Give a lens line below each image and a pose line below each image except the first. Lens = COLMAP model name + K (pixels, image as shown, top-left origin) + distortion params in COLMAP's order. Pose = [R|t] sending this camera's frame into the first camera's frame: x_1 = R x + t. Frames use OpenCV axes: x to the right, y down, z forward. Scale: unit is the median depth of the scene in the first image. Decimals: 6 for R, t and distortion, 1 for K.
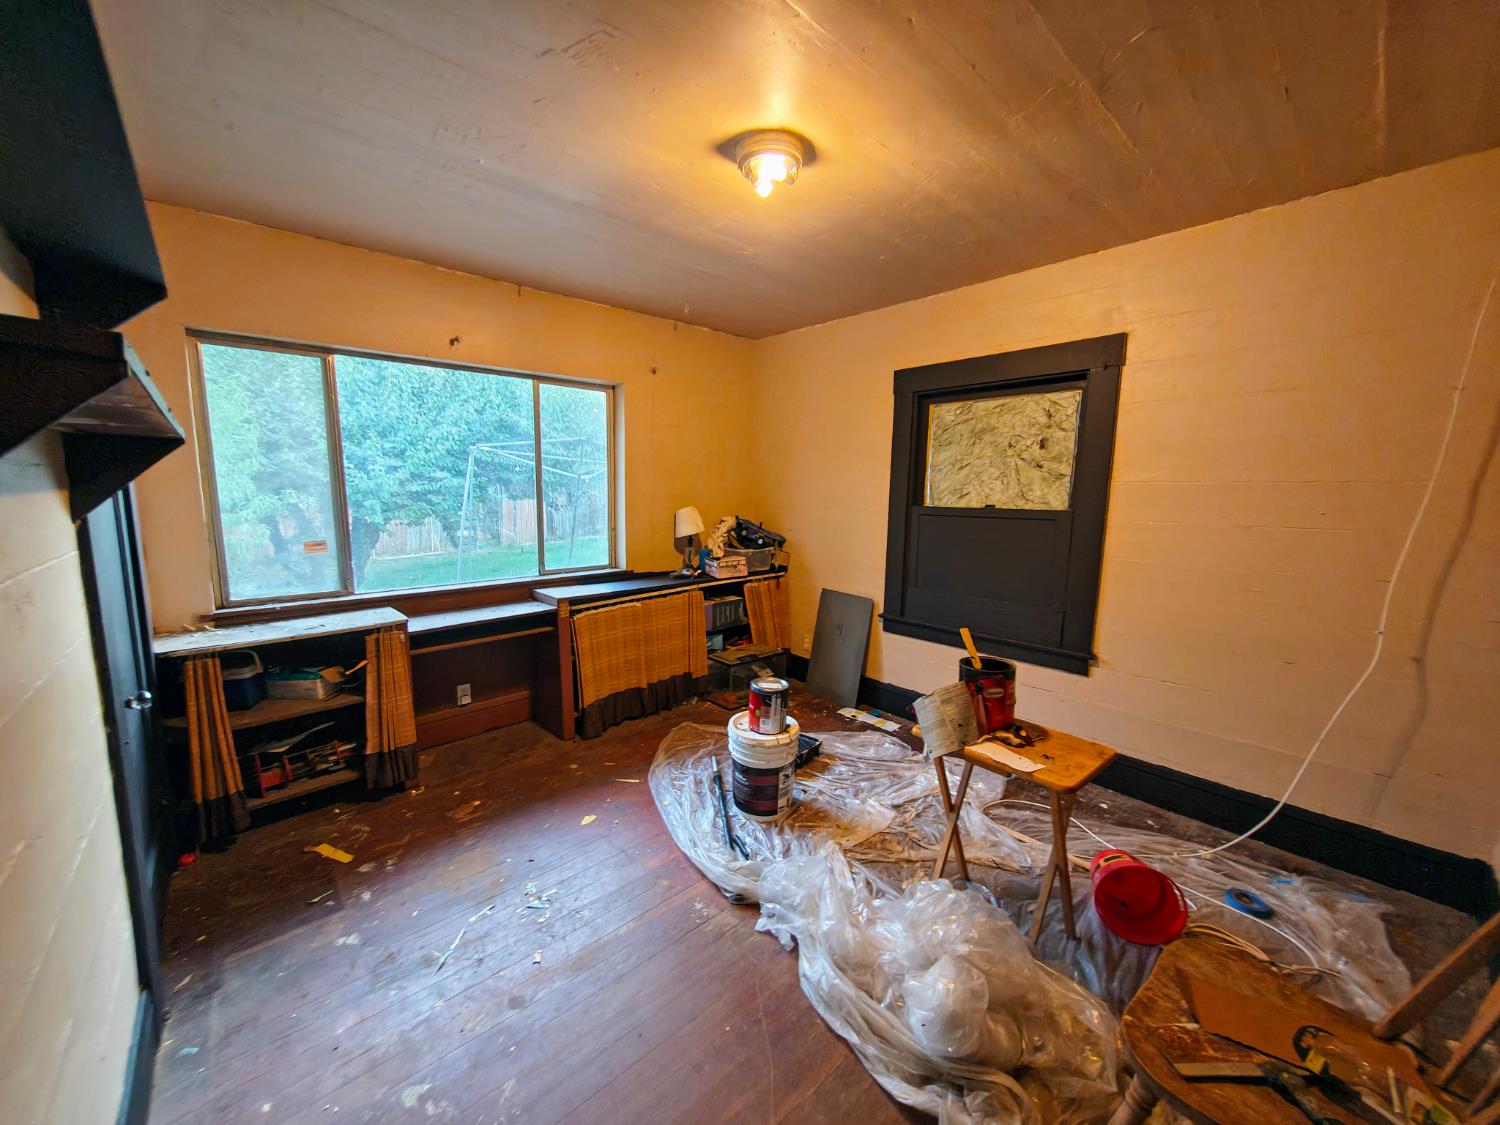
lens RADIAL K [[576.2, 0, 732.8], [0, 576.2, 567.8], [0, 0, 1]] dist [0.000451, 0.000040]
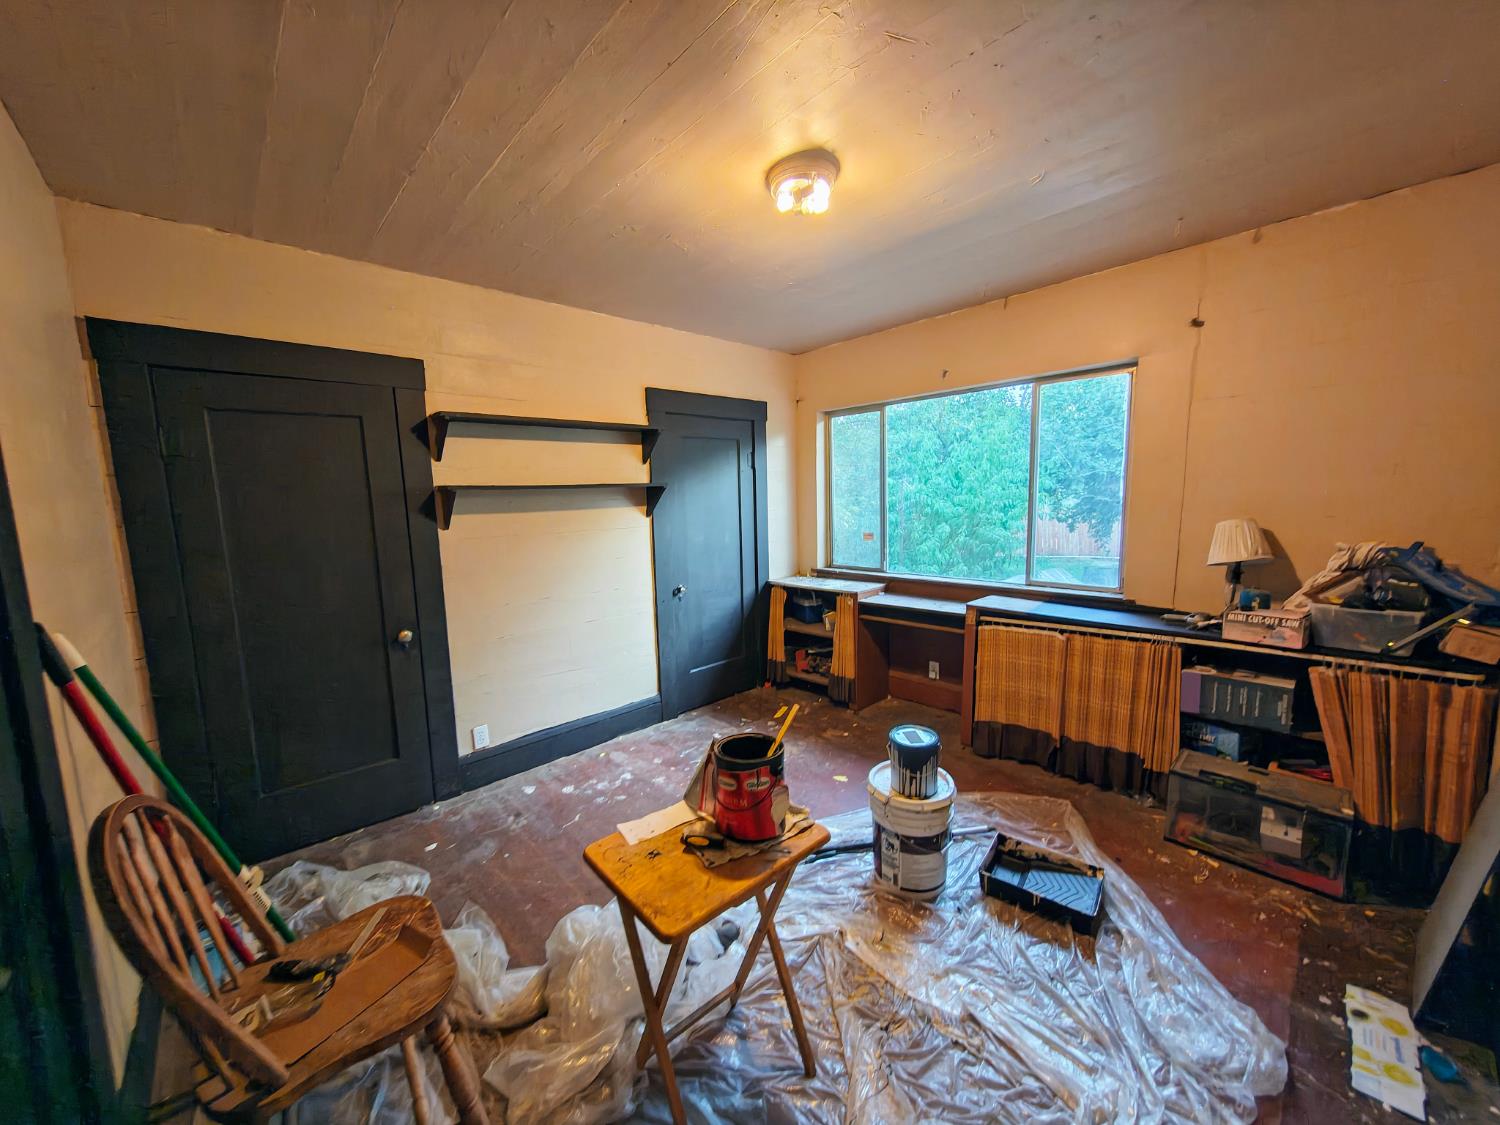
lens RADIAL K [[568.6, 0, 742.5], [0, 568.6, 562.4], [0, 0, 1]] dist [-0.000046, 0.000081]
pose [[0.021549, 0.114548, -0.993184, 0.688727], [-0.107812, 0.987888, 0.111598, -0.091289], [0.993938, 0.104672, 0.033638, 0.566519]]
